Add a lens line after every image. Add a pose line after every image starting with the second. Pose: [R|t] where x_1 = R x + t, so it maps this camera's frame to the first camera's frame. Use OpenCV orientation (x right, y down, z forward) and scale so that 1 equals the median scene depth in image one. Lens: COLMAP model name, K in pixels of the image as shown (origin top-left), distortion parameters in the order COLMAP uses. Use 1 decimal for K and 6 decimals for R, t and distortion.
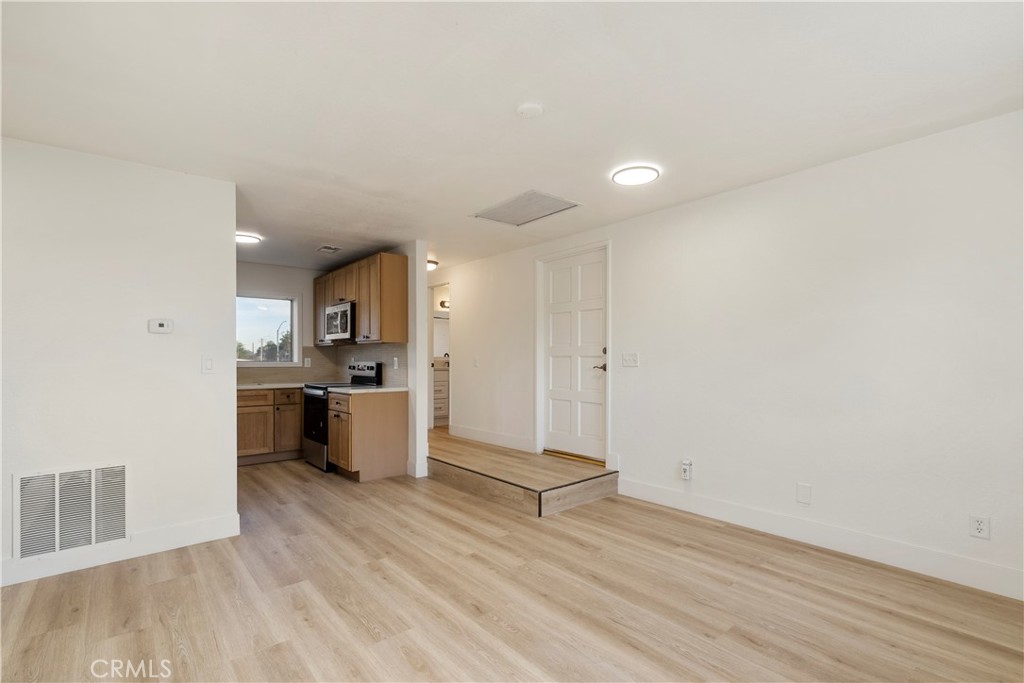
lens RADIAL K [[472.8, 0, 512.1], [0, 472.8, 349.7], [0, 0, 1]] dist [0.005306, 0.000215]
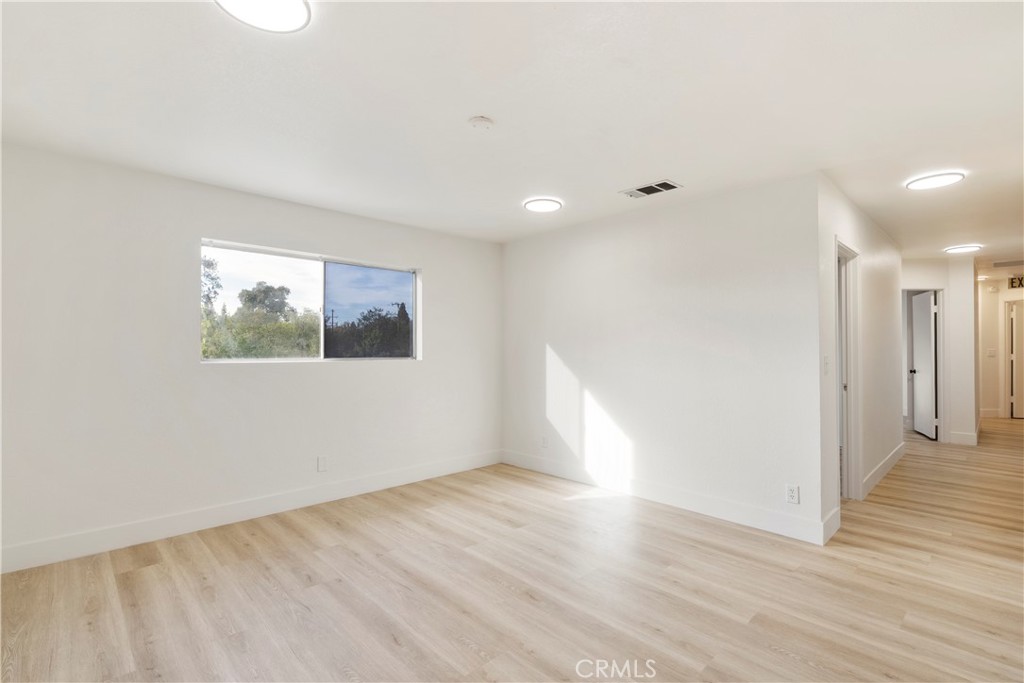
lens RADIAL K [[472.8, 0, 513.1], [0, 472.8, 344.7], [0, 0, 1]] dist [0.005306, 0.000215]
pose [[-0.997579, 0.002317, -0.069510, 0.040939], [0.003917, 0.999730, -0.022888, 0.013630], [0.069438, -0.023105, -0.997319, 2.122787]]
